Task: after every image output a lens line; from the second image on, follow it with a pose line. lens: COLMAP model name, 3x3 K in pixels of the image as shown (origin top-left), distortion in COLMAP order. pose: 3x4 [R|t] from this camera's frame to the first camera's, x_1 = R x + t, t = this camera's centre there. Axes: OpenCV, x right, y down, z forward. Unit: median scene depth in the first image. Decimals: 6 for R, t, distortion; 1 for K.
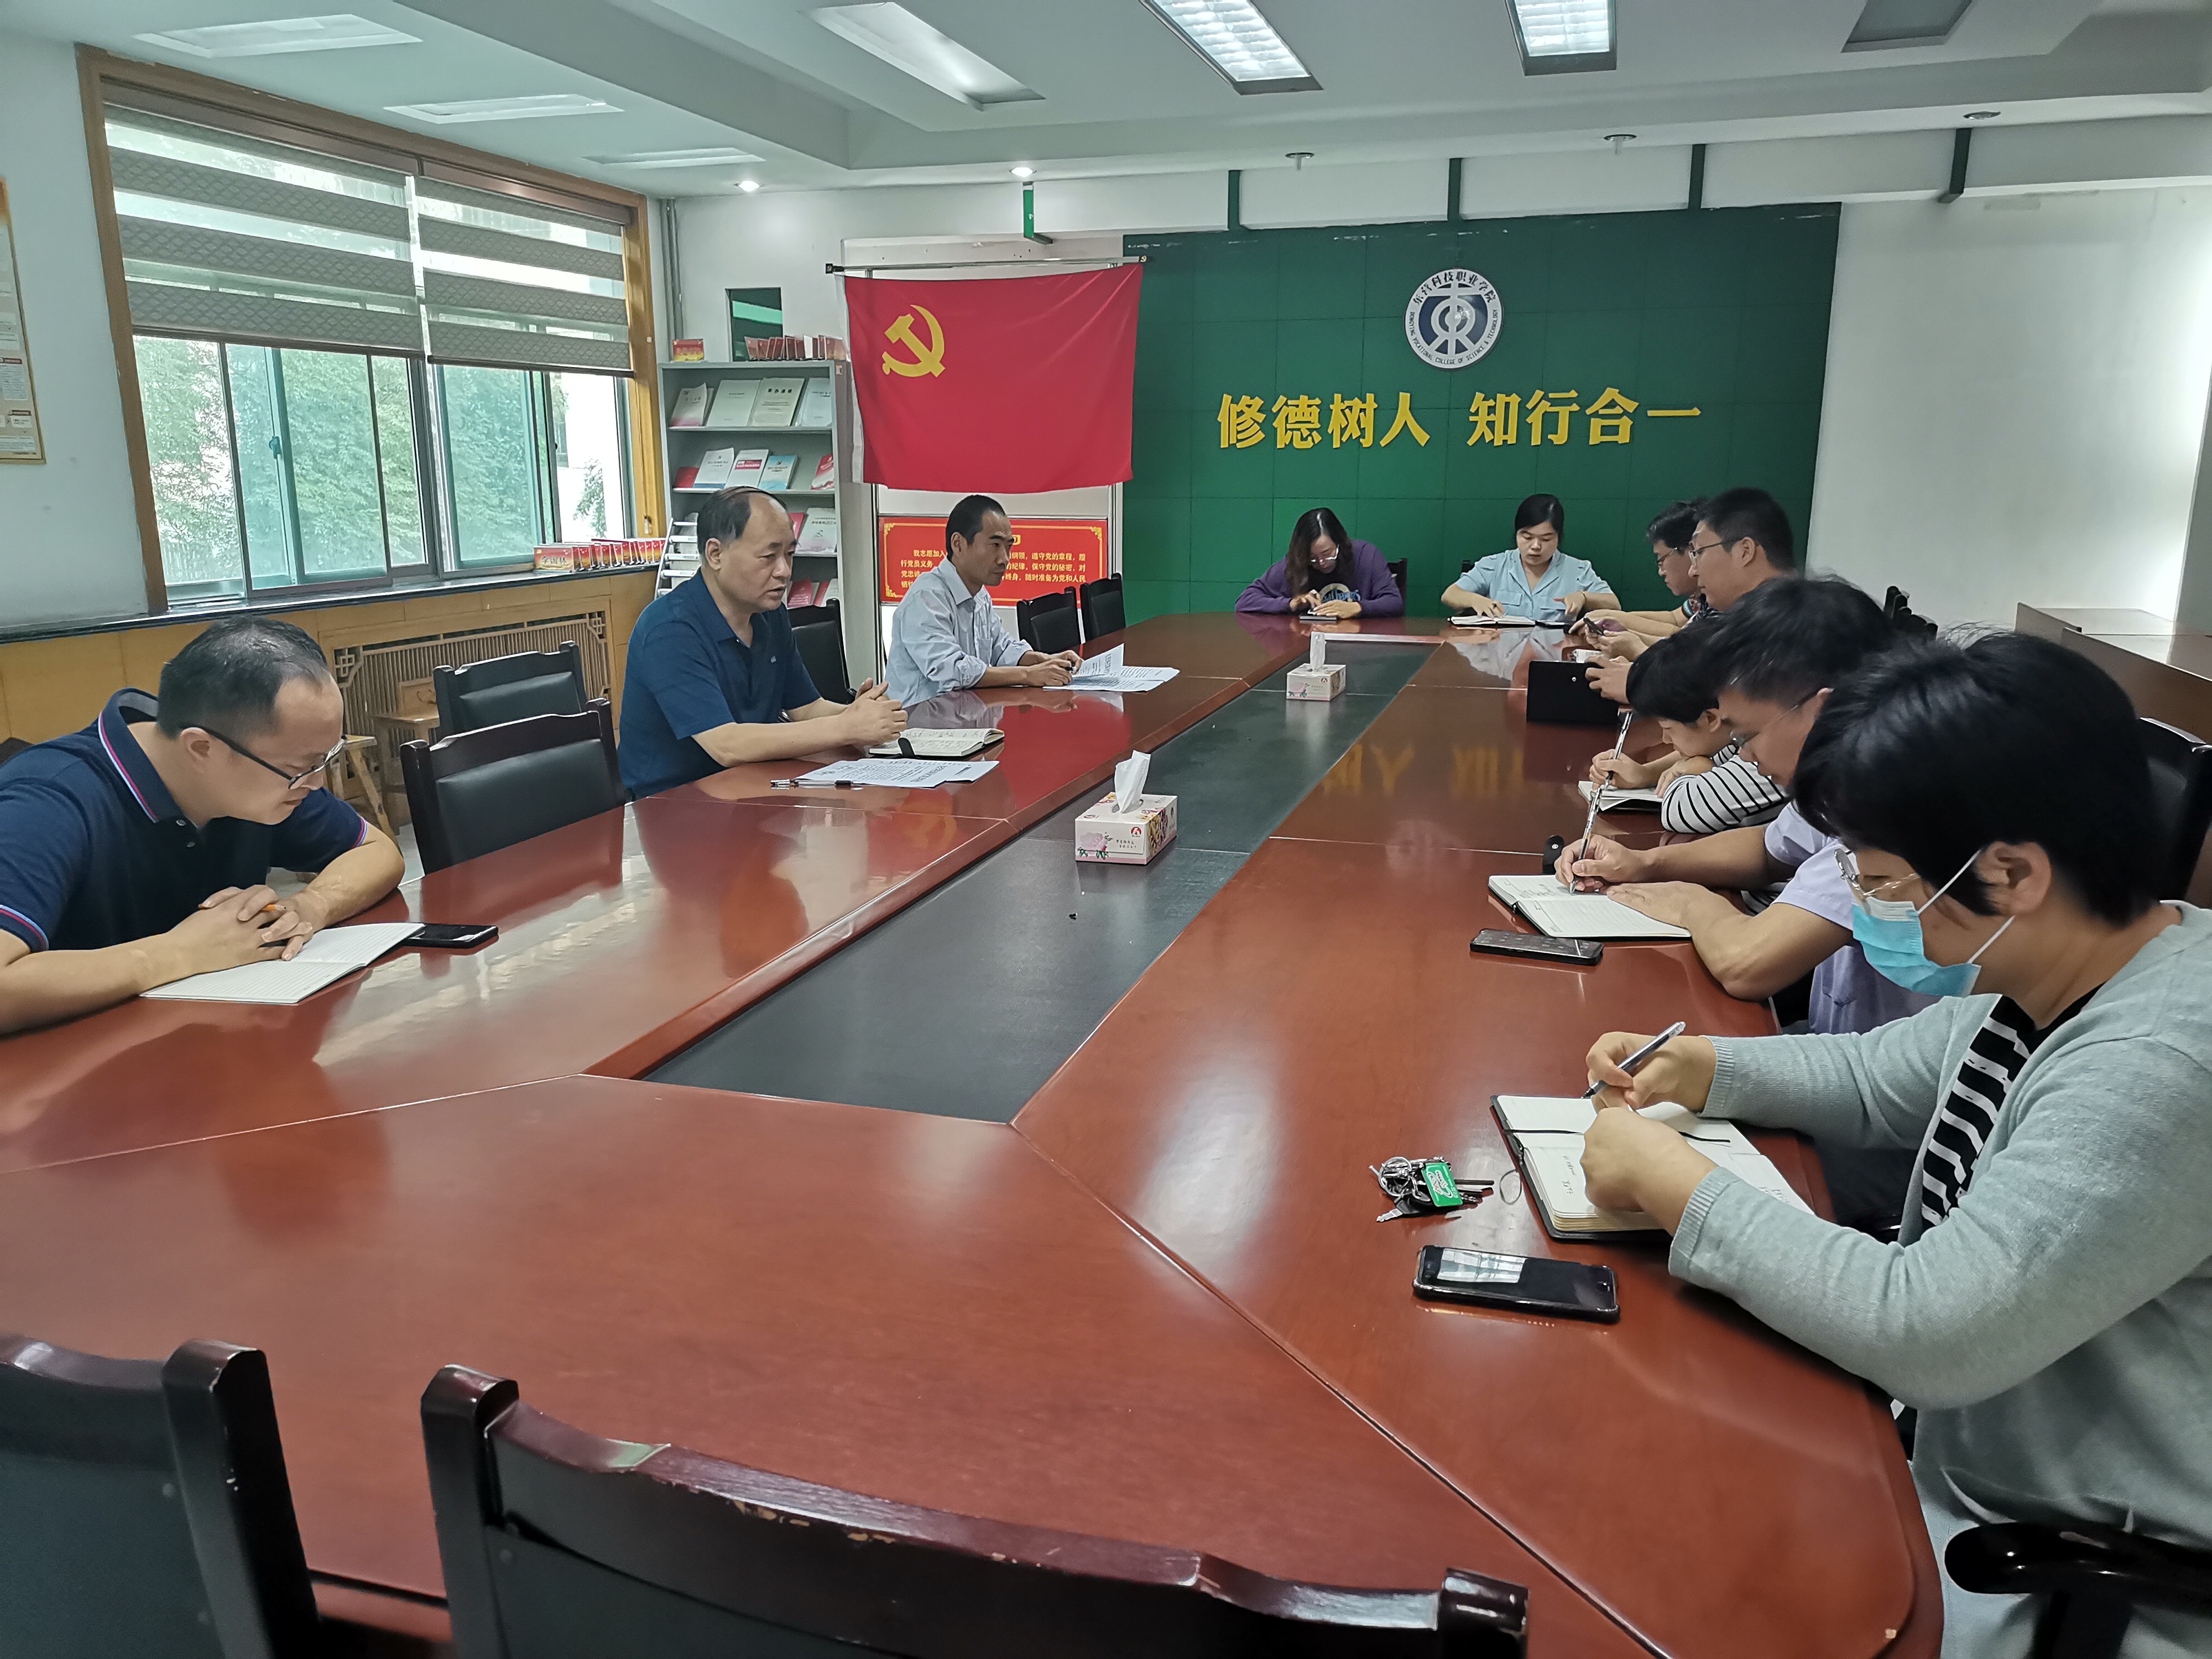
lens RADIAL K [[1668.0, 0, 1111.9], [0, 1668.0, 832.4], [0, 0, 1]] dist [0.043923, -0.023372]
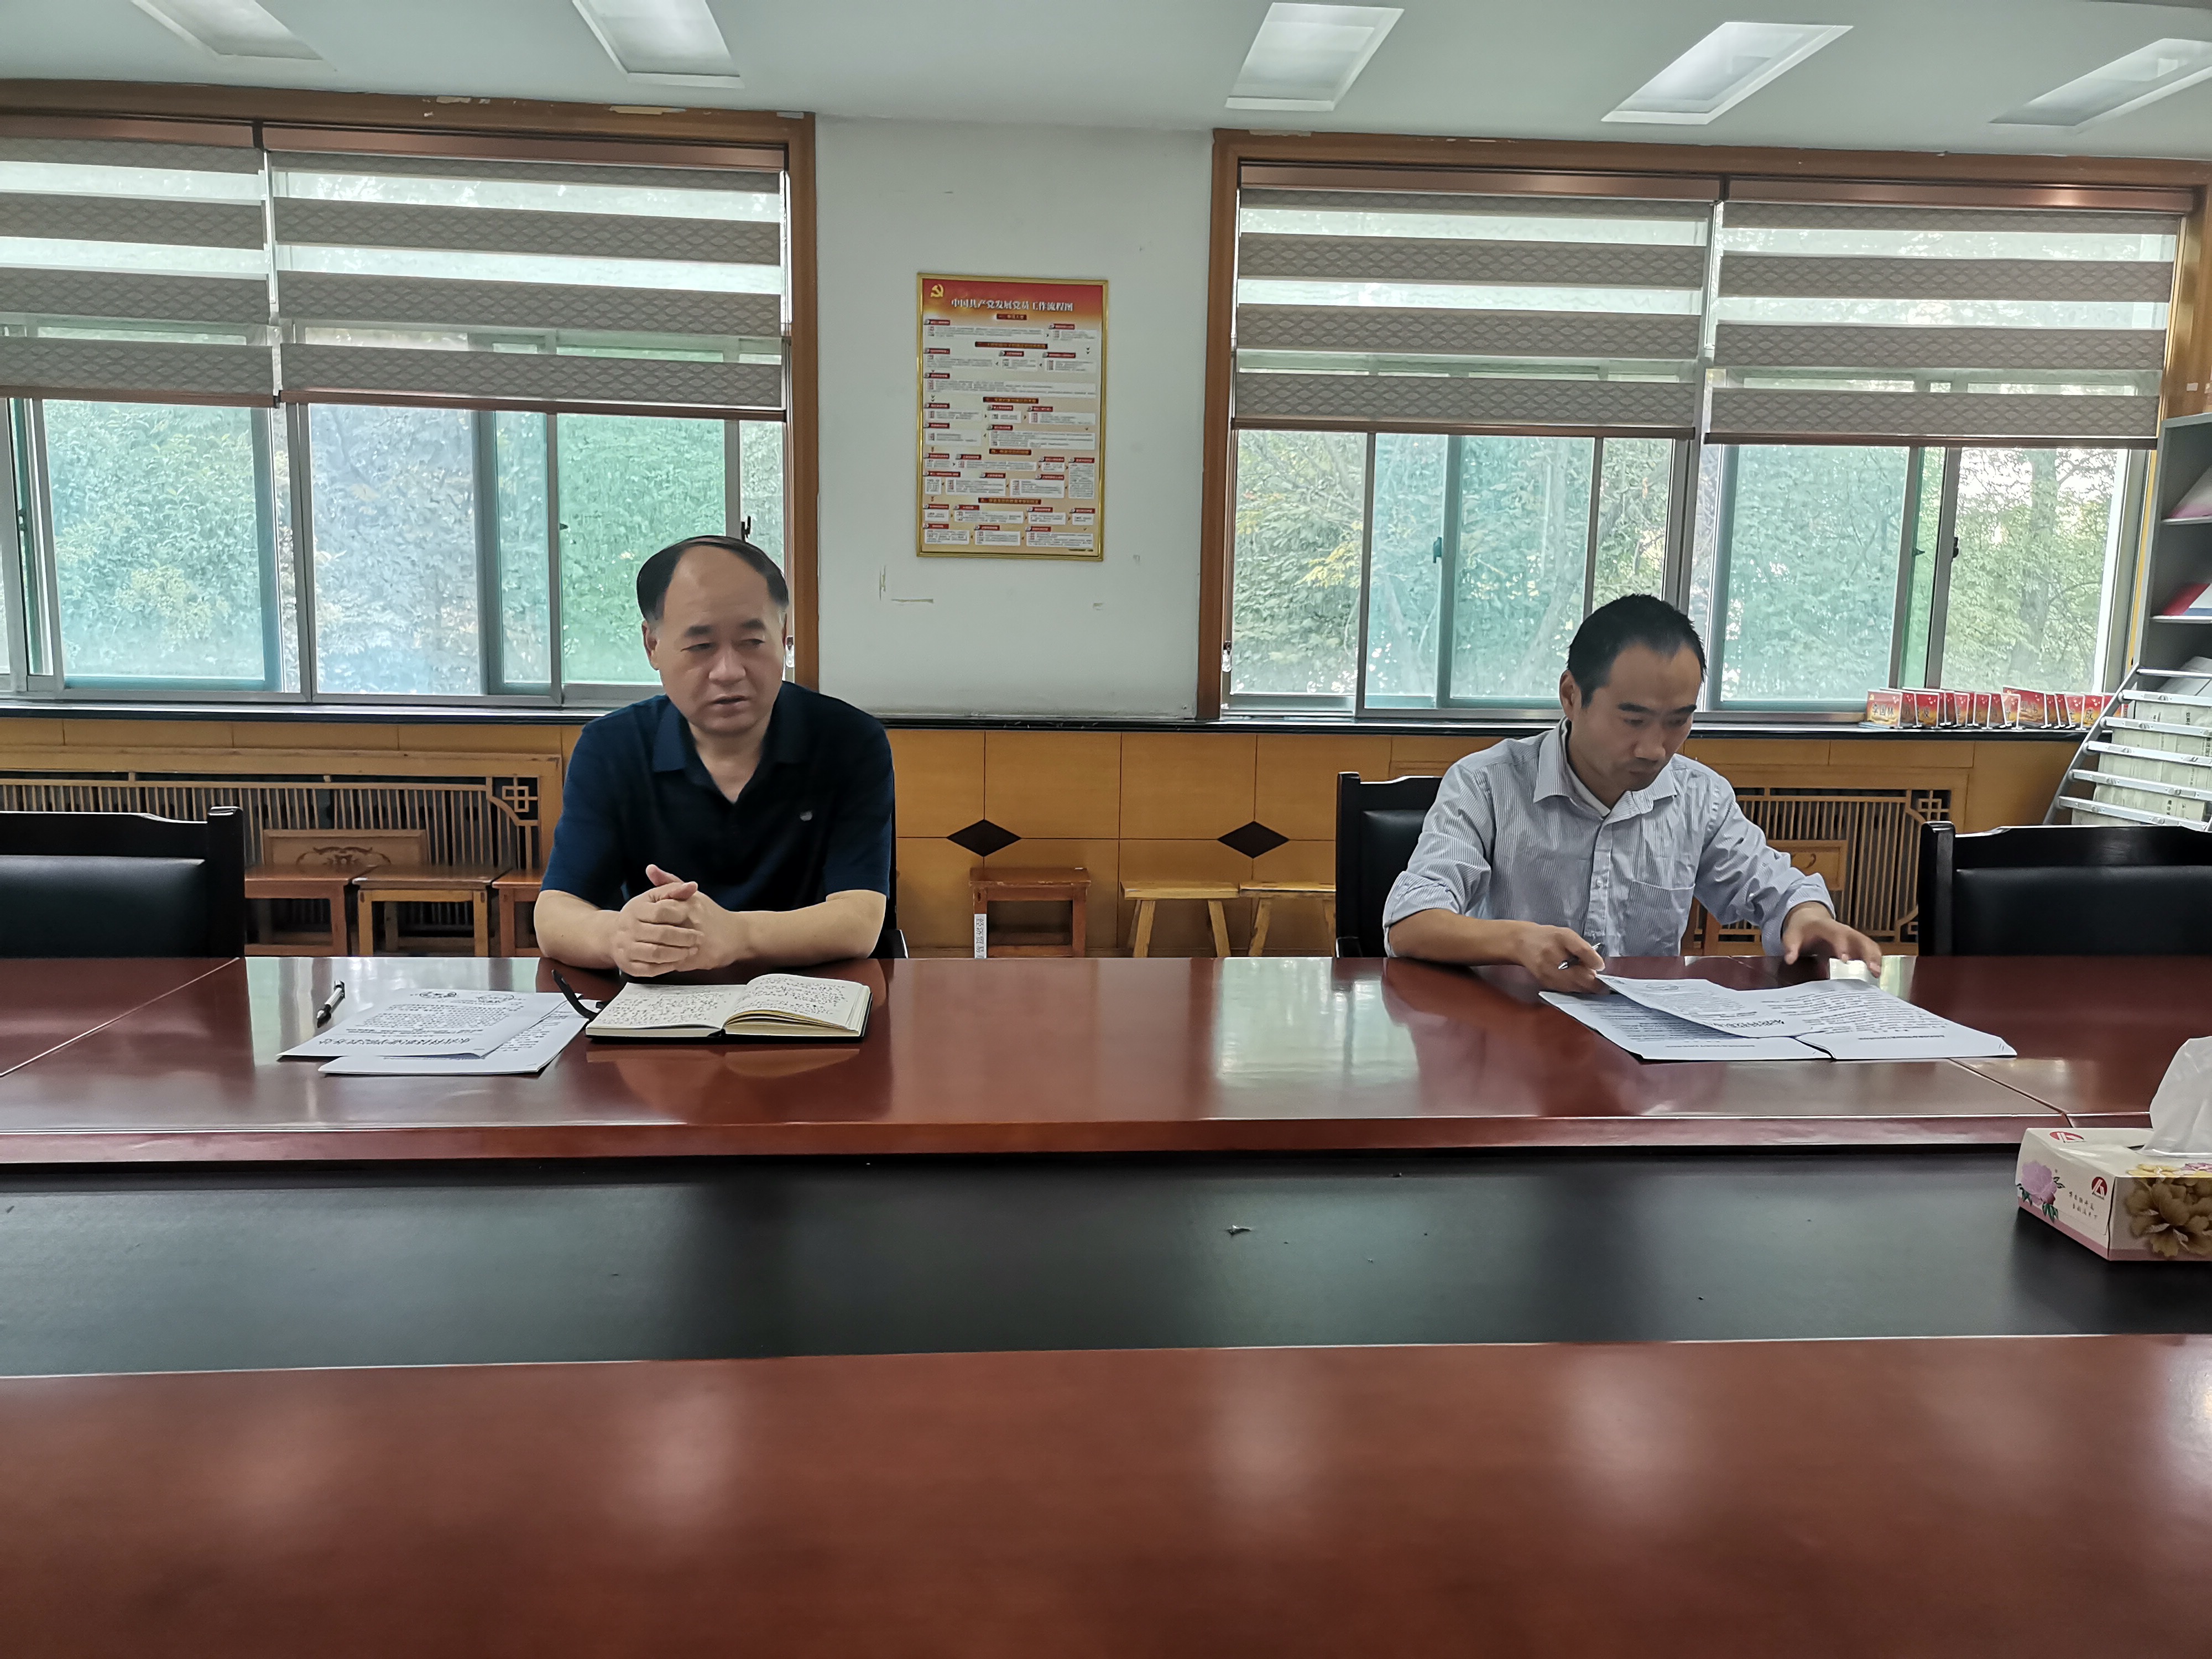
lens RADIAL K [[1668.0, 0, 1108.6], [0, 1668.0, 841.5], [0, 0, 1]] dist [0.043923, -0.023372]
pose [[0.358982, 0.142823, -0.922352, 0.211586], [-0.222465, 0.972834, 0.064056, -0.083211], [0.906444, 0.182197, 0.381003, 0.454674]]
